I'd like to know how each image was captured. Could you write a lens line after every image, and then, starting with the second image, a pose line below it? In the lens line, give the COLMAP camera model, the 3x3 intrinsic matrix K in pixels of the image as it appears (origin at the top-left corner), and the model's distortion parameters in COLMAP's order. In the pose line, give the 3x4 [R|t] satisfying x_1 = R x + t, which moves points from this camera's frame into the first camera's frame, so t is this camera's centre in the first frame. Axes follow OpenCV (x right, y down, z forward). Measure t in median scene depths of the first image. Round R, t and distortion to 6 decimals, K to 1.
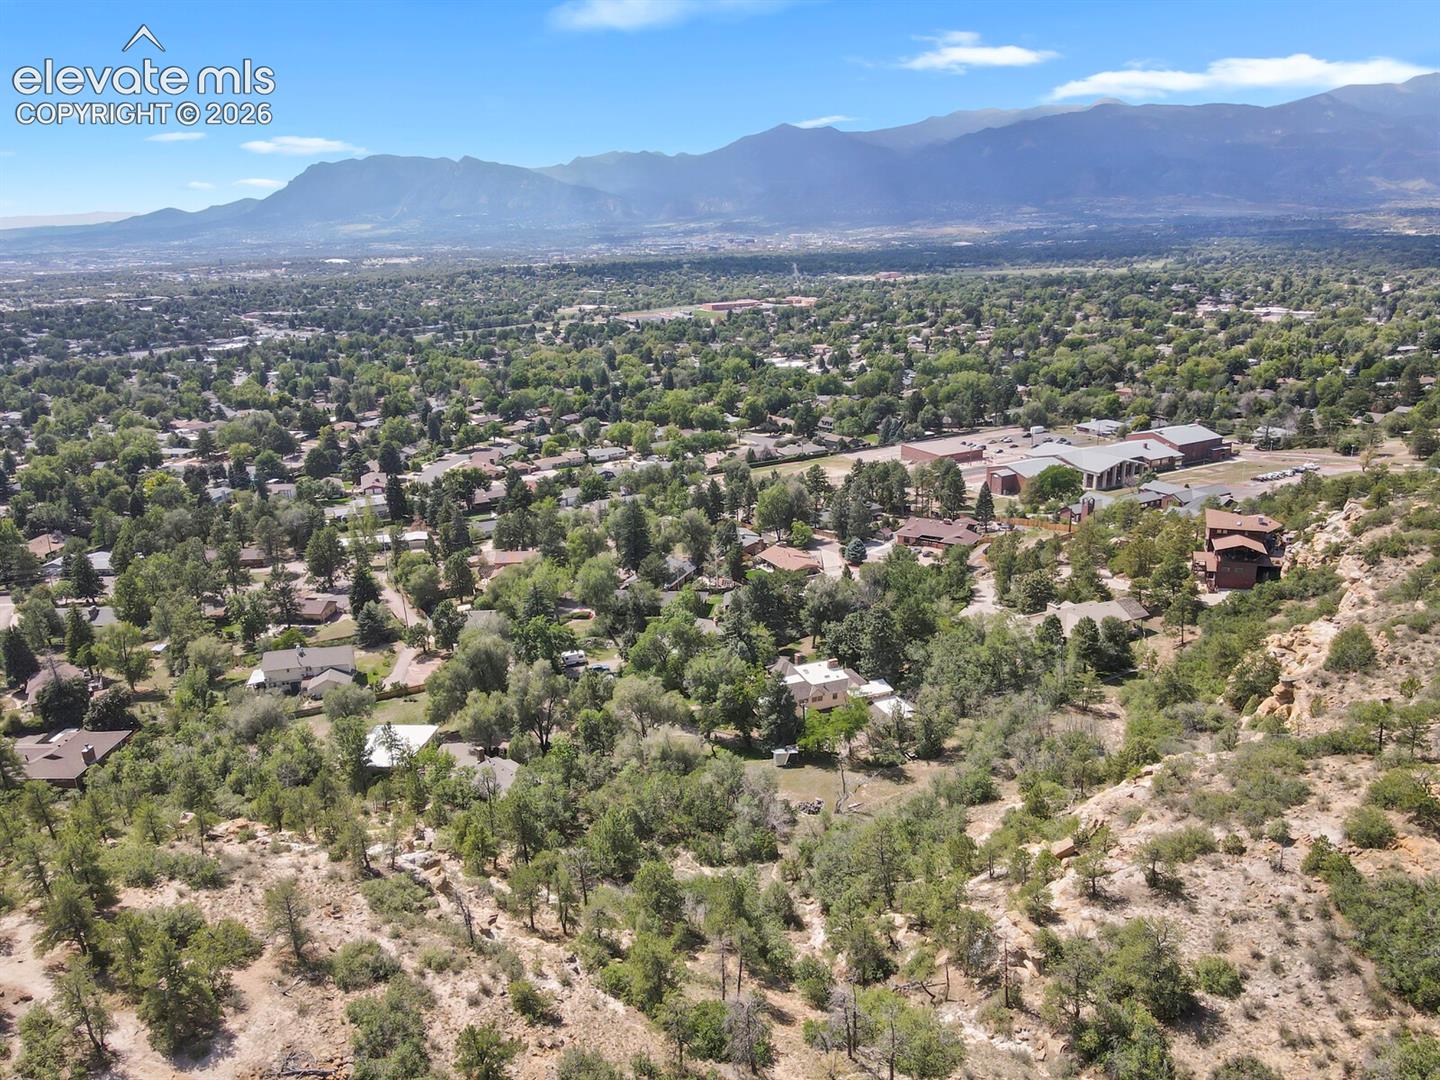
lens RADIAL K [[1051.0, 0, 720.0], [0, 1051.0, 540.0], [0, 0, 1]] dist [0.013920, 0.009141]
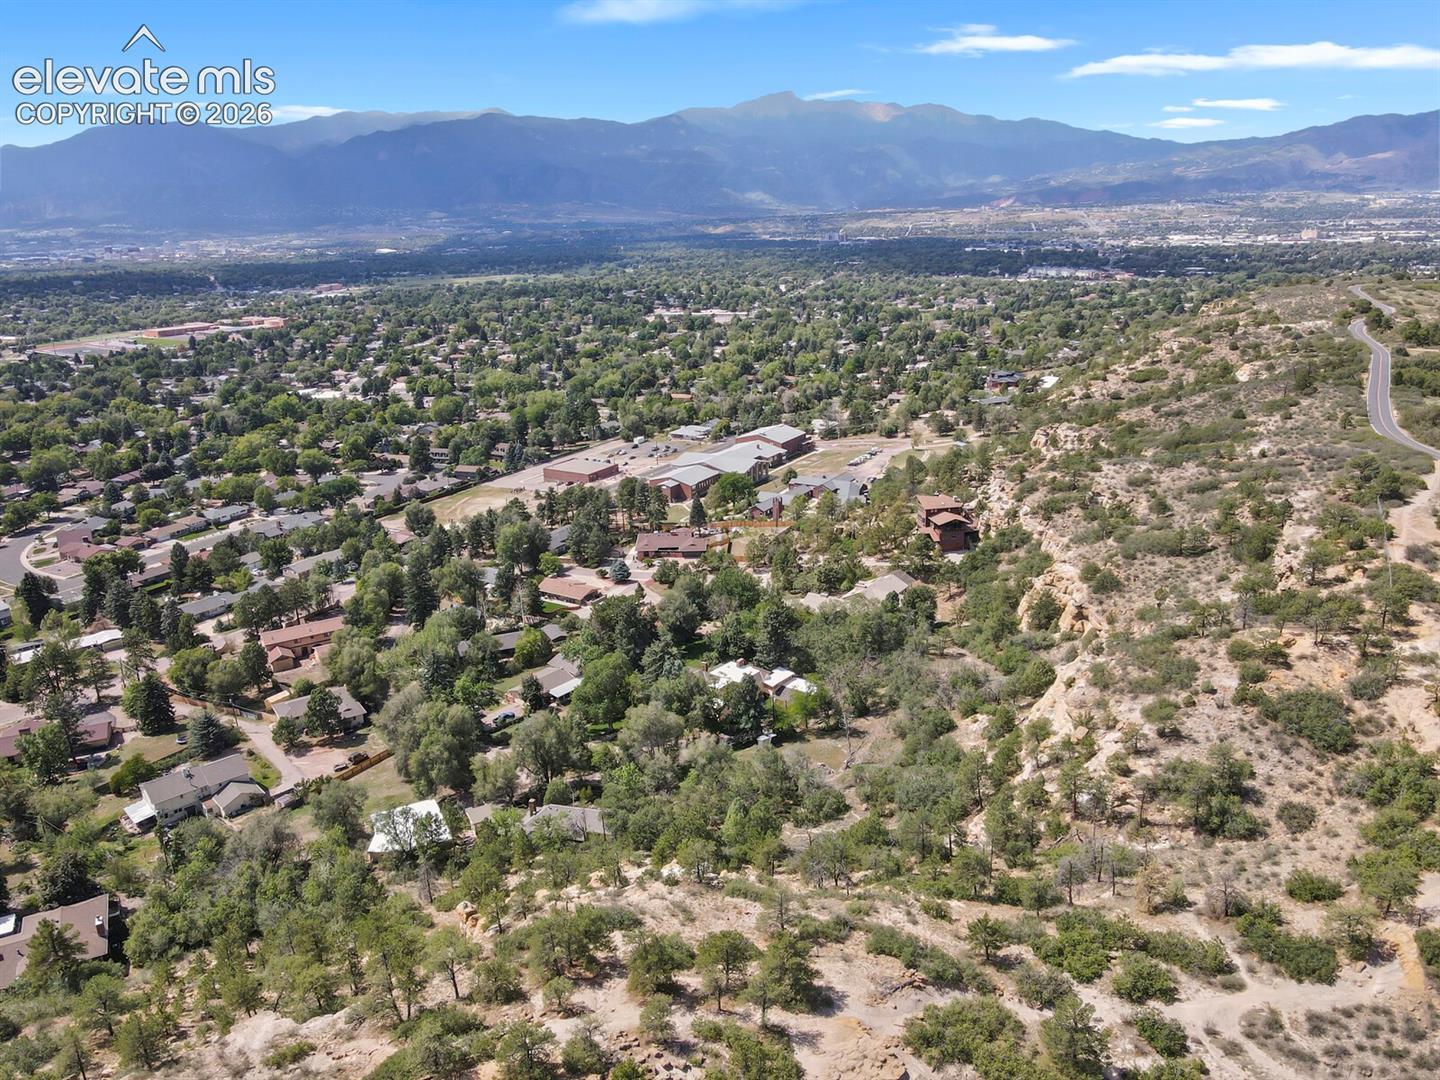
lens RADIAL K [[1051.0, 0, 720.0], [0, 1051.0, 540.0], [0, 0, 1]] dist [0.013920, 0.009141]
pose [[0.864112, -0.149182, 0.480683, -0.180014], [0.150957, 0.987912, 0.035232, -0.026034], [-0.480128, 0.042118, 0.876187, -0.021616]]
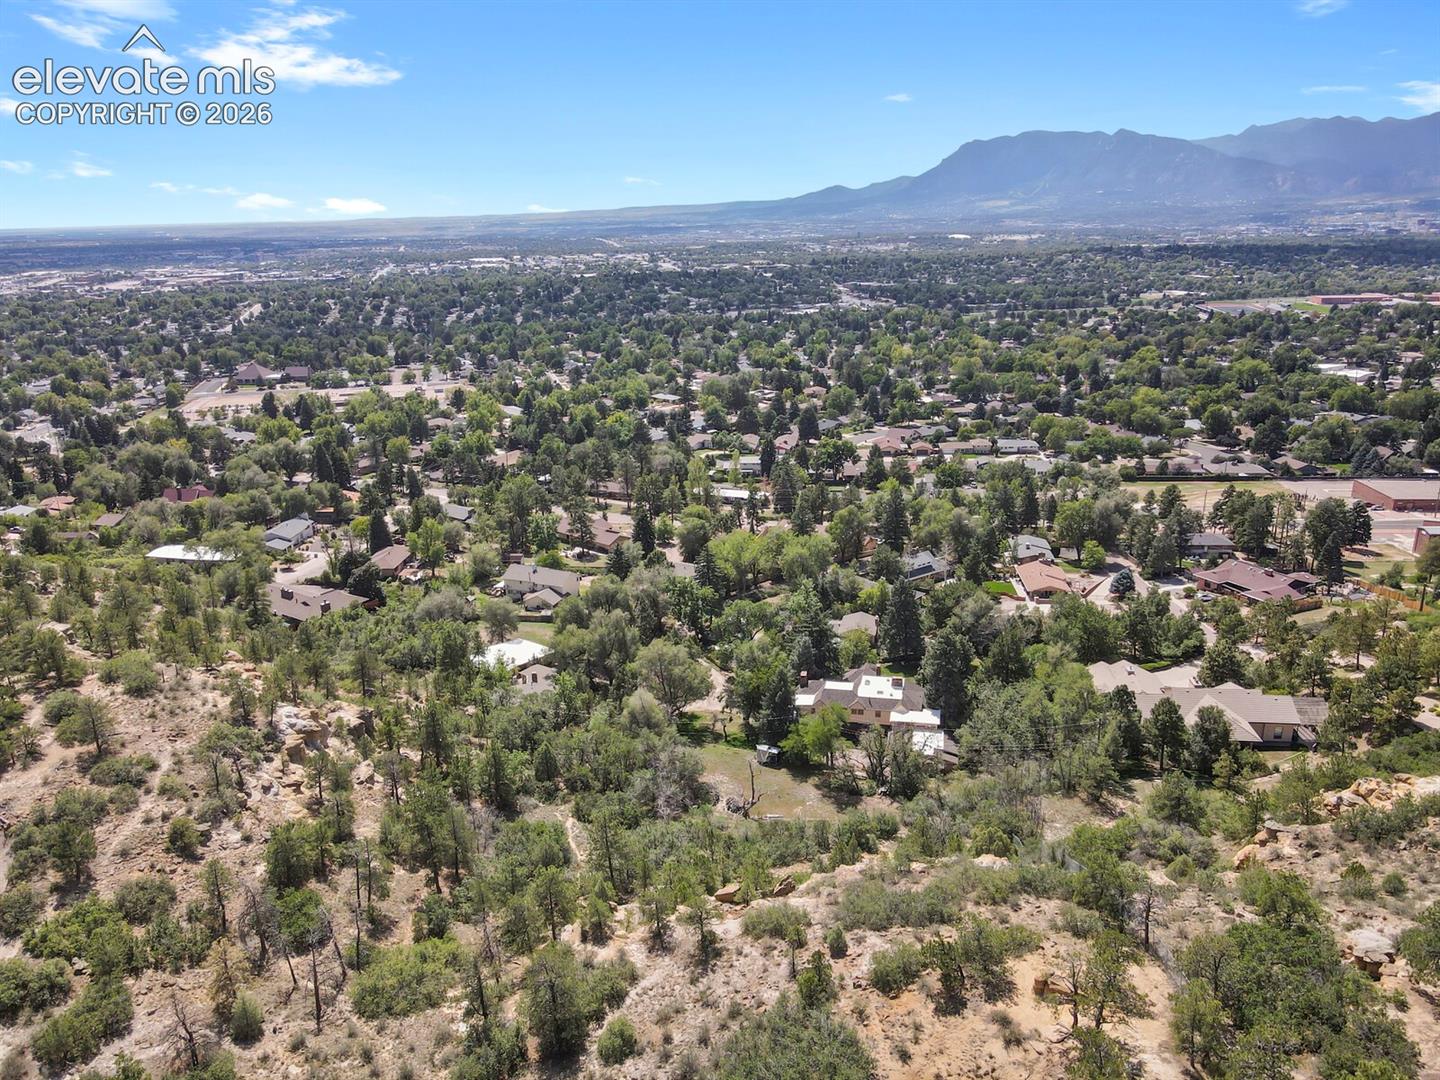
lens RADIAL K [[1051.0, 0, 720.0], [0, 1051.0, 540.0], [0, 0, 1]] dist [0.013920, 0.009141]
pose [[0.845344, 0.173419, -0.505291, 0.160166], [-0.163115, 0.984465, 0.064985, -0.015571], [0.508711, 0.027486, 0.860499, 0.041881]]
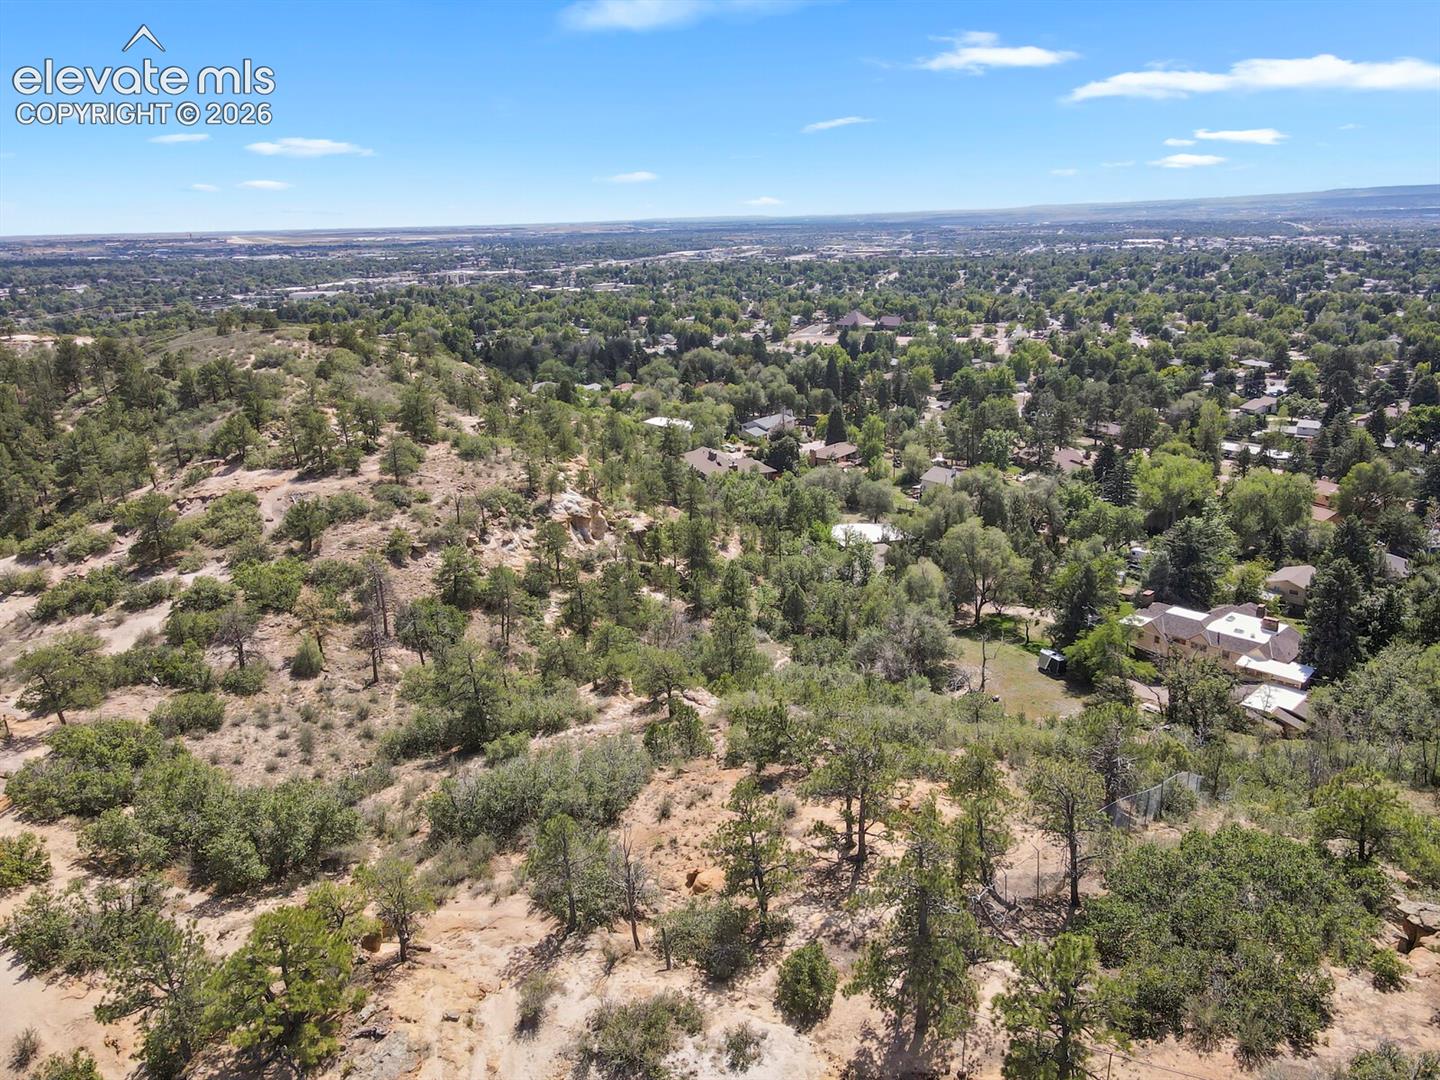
lens RADIAL K [[1051.0, 0, 720.0], [0, 1051.0, 540.0], [0, 0, 1]] dist [0.013920, 0.009141]
pose [[0.408760, 0.296908, -0.862996, 0.208733], [-0.261863, 0.943997, 0.200743, 0.006903], [0.874267, 0.143931, 0.463617, 0.126674]]
